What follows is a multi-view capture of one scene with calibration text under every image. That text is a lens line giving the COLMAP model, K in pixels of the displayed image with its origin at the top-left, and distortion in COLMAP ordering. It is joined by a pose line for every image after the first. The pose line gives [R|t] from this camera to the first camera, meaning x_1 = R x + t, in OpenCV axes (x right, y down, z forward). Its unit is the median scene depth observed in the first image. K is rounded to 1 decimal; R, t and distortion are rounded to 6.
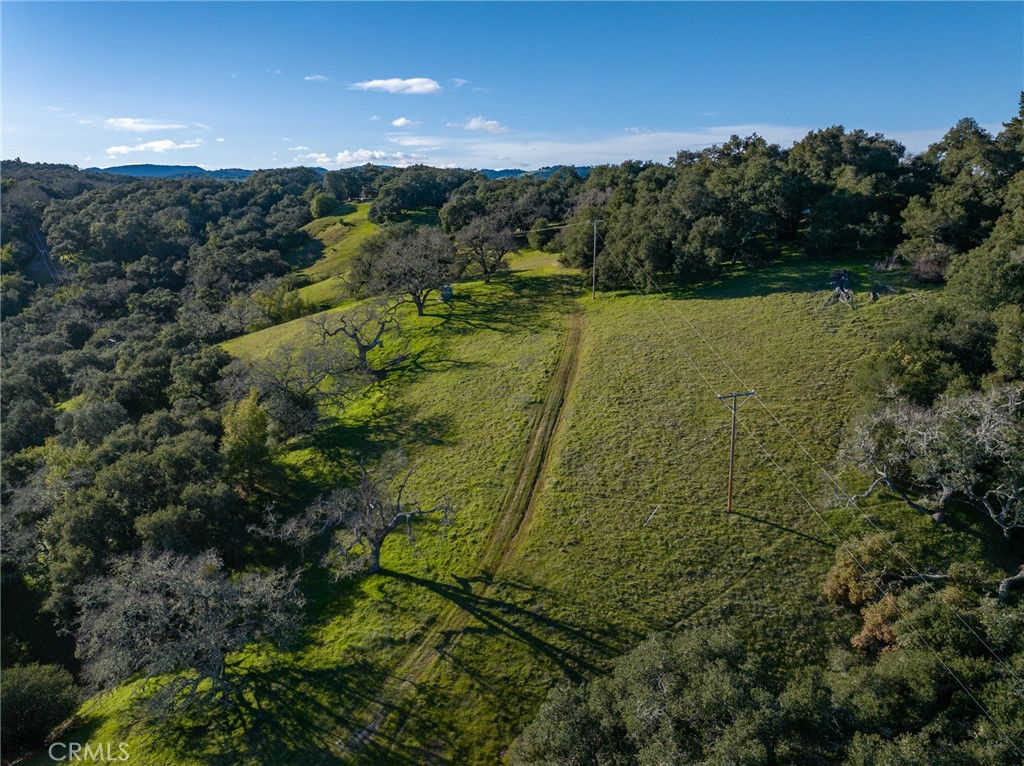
lens RADIAL K [[719.4, 0, 512.0], [0, 719.4, 383.0], [0, 0, 1]] dist [-0.039418, 0.000441]
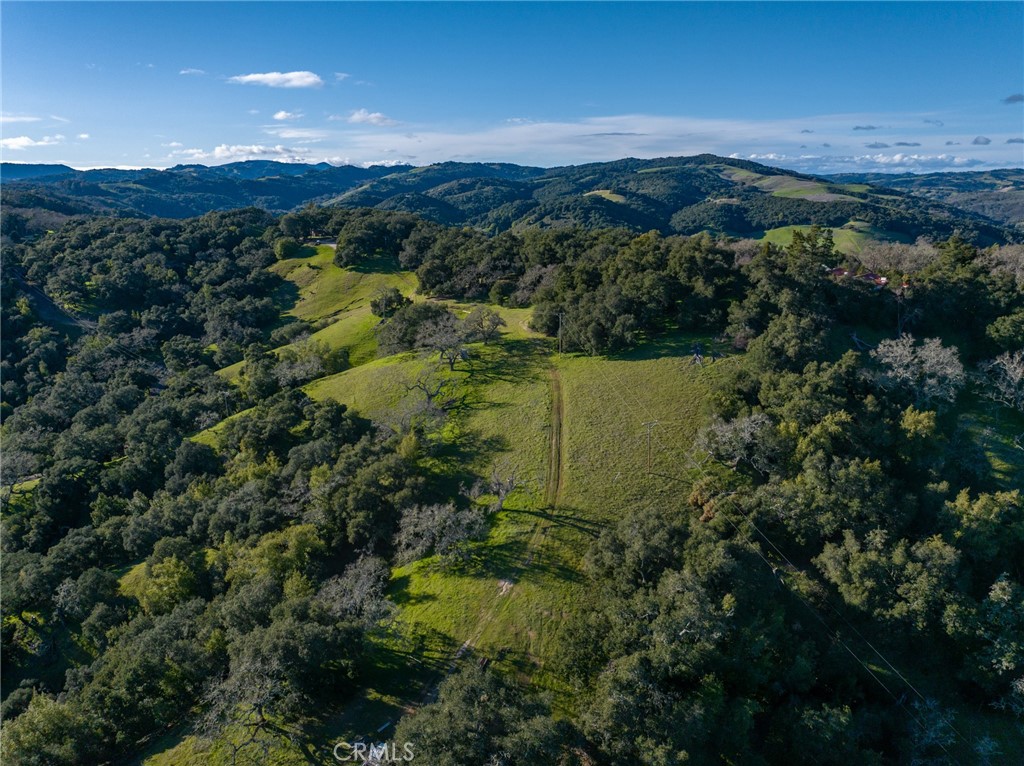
lens RADIAL K [[710.4, 0, 508.5], [0, 710.4, 408.2], [0, 0, 1]] dist [-0.060064, -0.000920]
pose [[0.989070, -0.057752, 0.135669, -0.278477], [0.051132, 0.997348, 0.051785, -0.106996], [-0.138300, -0.044282, 0.989400, -0.747087]]
